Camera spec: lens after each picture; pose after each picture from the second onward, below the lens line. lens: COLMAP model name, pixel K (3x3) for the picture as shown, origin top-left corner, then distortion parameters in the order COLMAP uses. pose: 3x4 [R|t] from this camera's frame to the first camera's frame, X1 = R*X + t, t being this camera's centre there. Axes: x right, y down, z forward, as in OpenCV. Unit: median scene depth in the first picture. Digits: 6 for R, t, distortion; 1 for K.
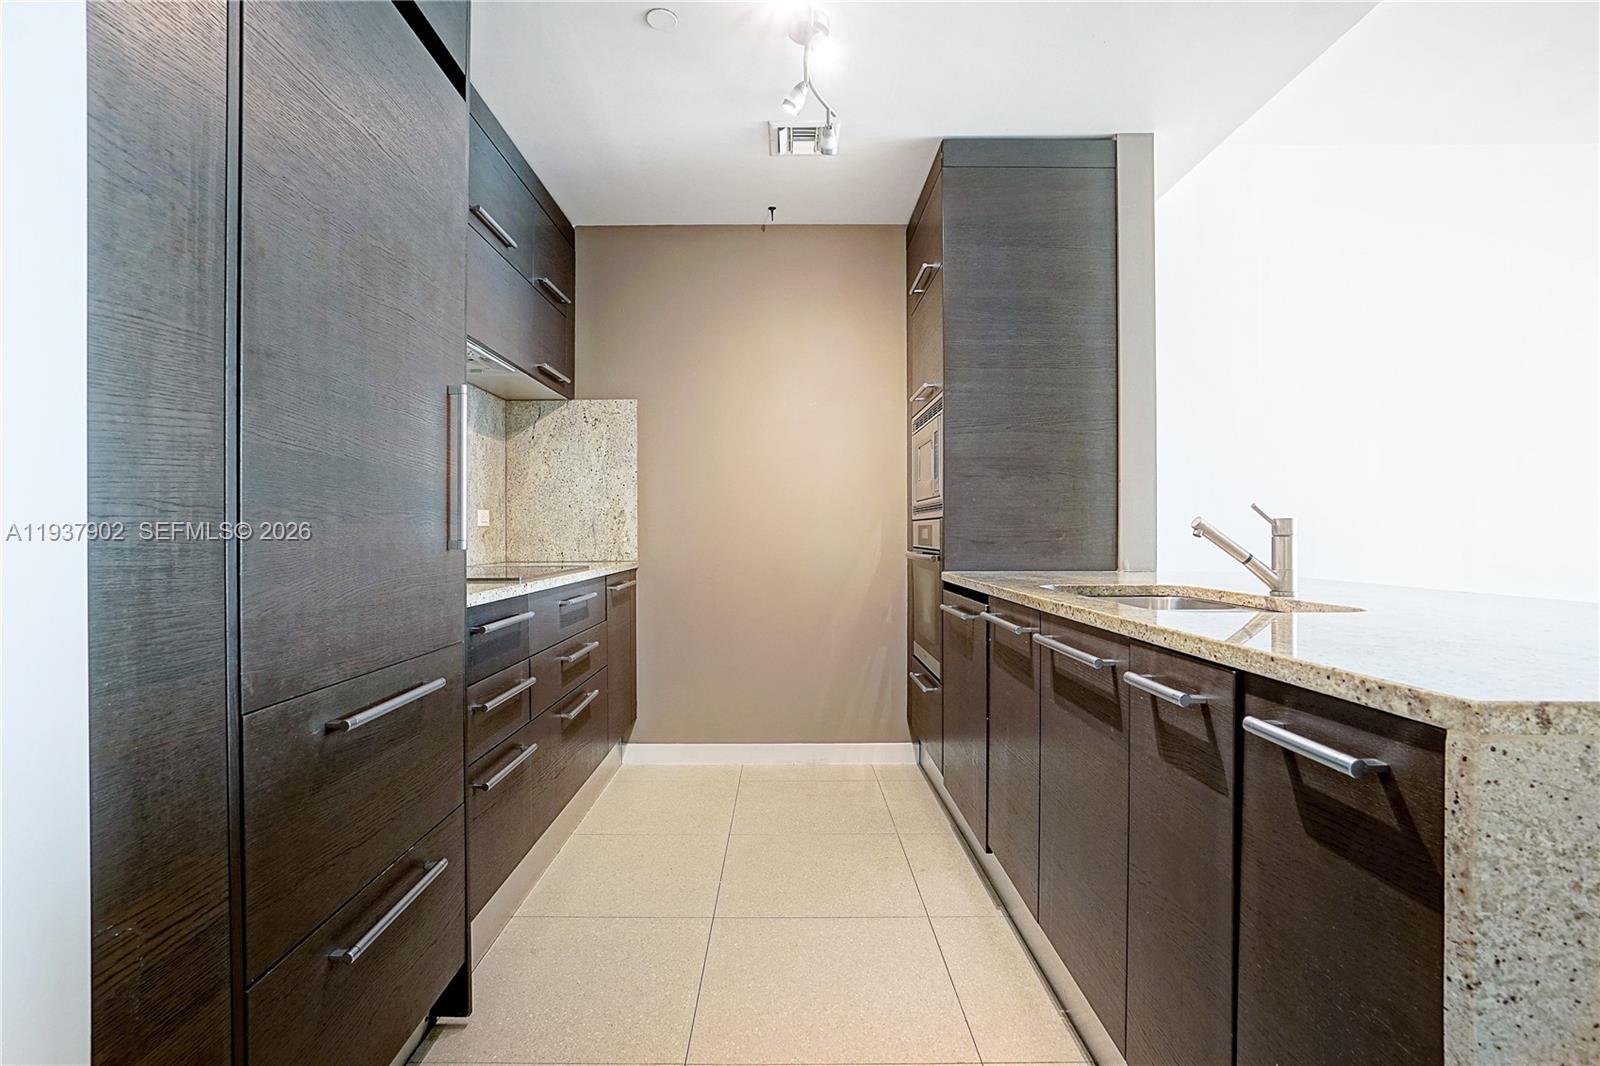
lens RADIAL K [[773.4, 0, 800.0], [0, 773.4, 533.0], [0, 0, 1]] dist [-0.058659, 0.030873]
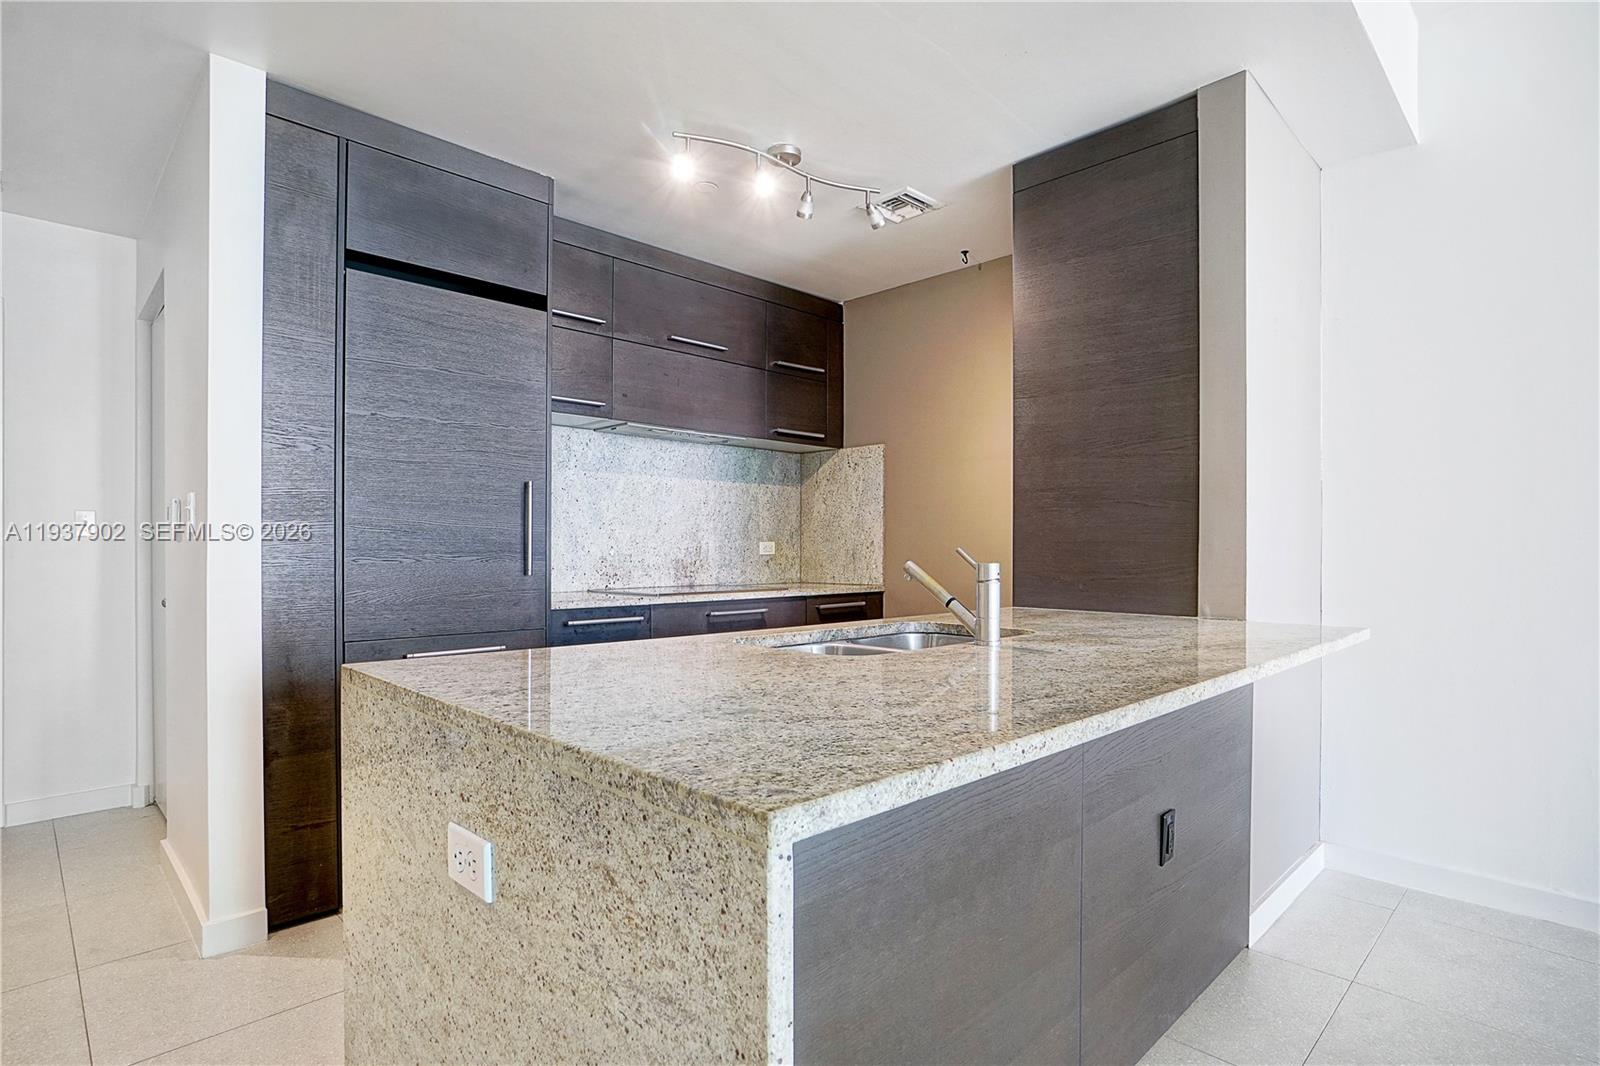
lens RADIAL K [[821.2, 0, 785.4], [0, 821.2, 547.5], [0, 0, 1]] dist [-0.024378, 0.000297]
pose [[0.697254, 0.002241, -0.716821, 1.170976], [-0.004112, 0.999991, -0.000873, -0.037903], [0.716813, 0.003557, 0.697257, 0.098976]]
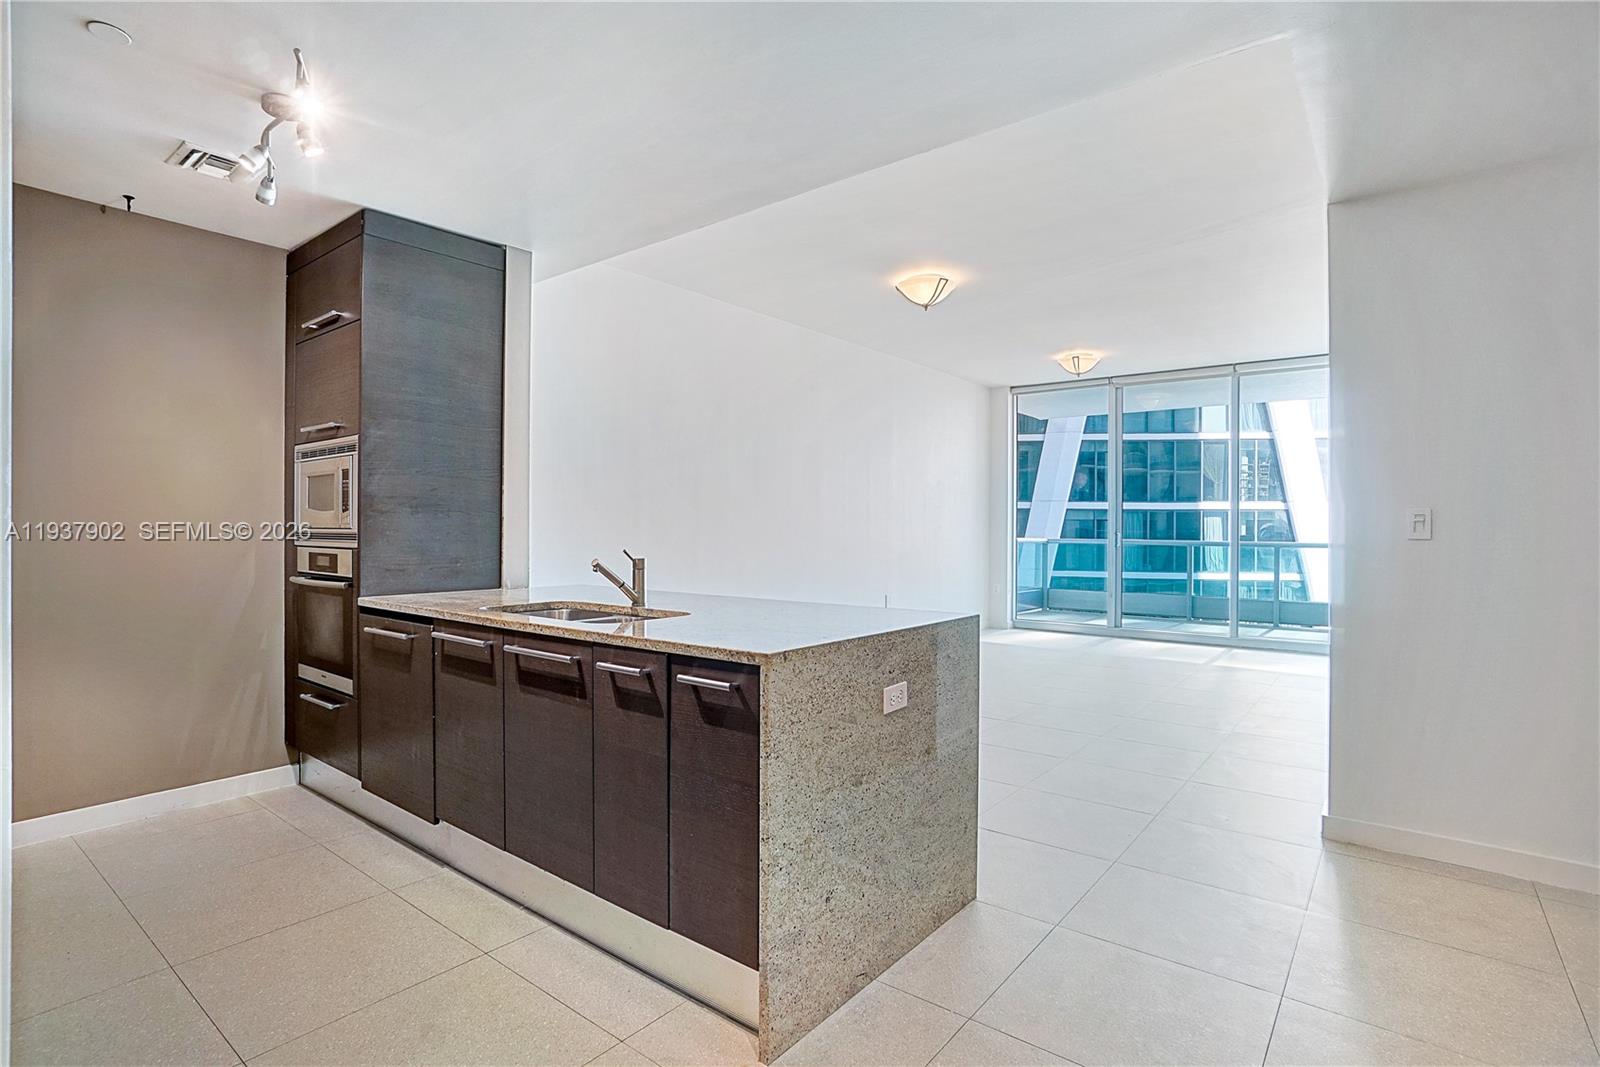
lens RADIAL K [[773.4, 0, 800.0], [0, 773.4, 533.5], [0, 0, 1]] dist [-0.058659, 0.030873]
pose [[0.629423, 0.001619, 0.777061, -0.424075], [-0.005128, 0.999985, 0.002070, -0.076906], [-0.777046, -0.005288, 0.629421, -0.298547]]
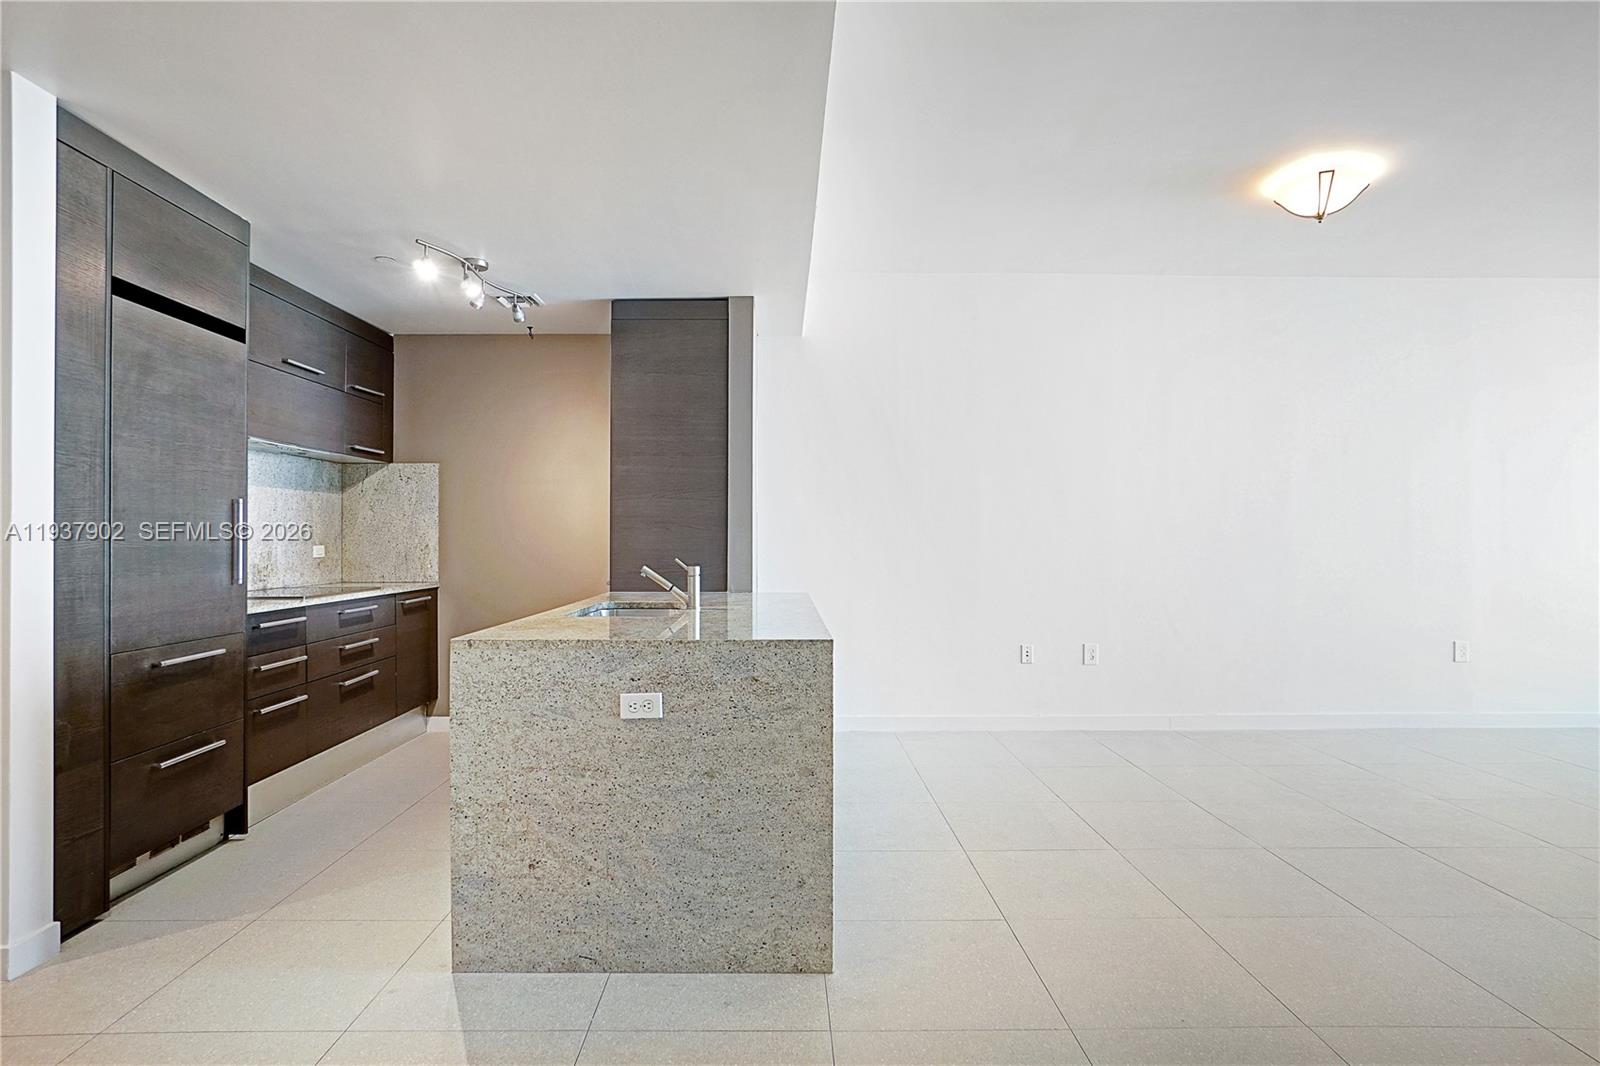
lens RADIAL K [[832.2, 0, 800.0], [0, 832.2, 533.0], [0, 0, 1]] dist [-0.045669, 0.025995]
pose [[0.999840, 0.002237, 0.017743, 0.839533], [-0.002094, 0.999965, -0.008115, -0.082854], [-0.017761, 0.008077, 0.999810, -0.981923]]
